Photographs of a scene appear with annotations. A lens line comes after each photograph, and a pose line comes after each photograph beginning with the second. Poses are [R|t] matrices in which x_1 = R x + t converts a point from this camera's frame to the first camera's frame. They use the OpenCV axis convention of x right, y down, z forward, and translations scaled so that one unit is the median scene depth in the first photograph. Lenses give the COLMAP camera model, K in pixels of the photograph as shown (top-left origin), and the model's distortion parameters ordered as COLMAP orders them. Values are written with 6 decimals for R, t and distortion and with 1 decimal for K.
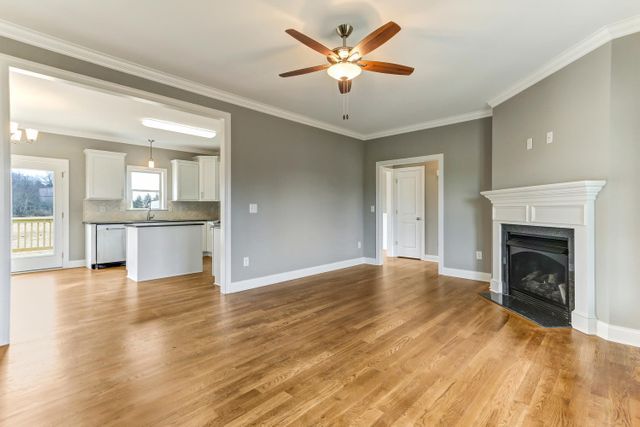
lens RADIAL K [[307.9, 0, 326.3], [0, 307.9, 210.7], [0, 0, 1]] dist [0.005950, 0.000602]
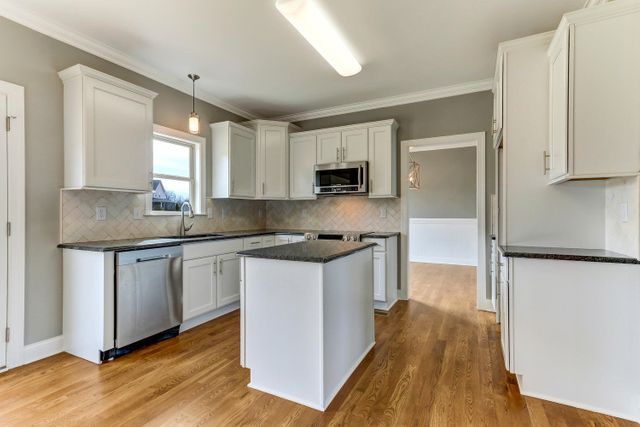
lens RADIAL K [[307.9, 0, 313.3], [0, 307.9, 213.7], [0, 0, 1]] dist [0.005950, 0.000602]
pose [[0.965294, -0.000410, 0.261167, -0.548036], [0.000795, 0.999999, -0.001367, -0.003502], [-0.261166, 0.001527, 0.965293, 0.496986]]
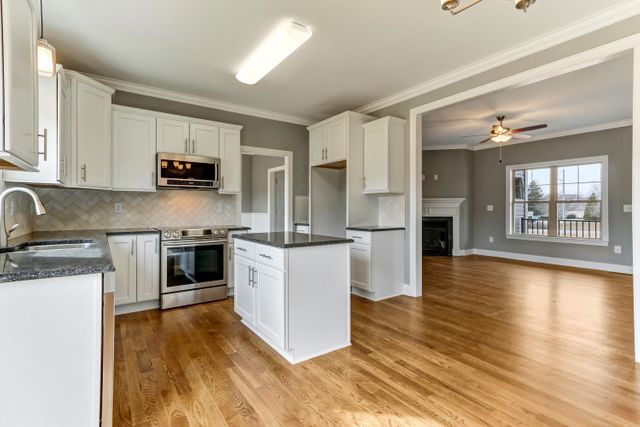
lens RADIAL K [[307.9, 0, 320.3], [0, 307.9, 209.6], [0, 0, 1]] dist [0.005950, 0.000602]
pose [[0.206606, -0.002601, 0.978421, -0.950368], [-0.000365, 0.999996, 0.002735, -0.004506], [-0.978424, -0.000922, 0.206604, 0.775361]]
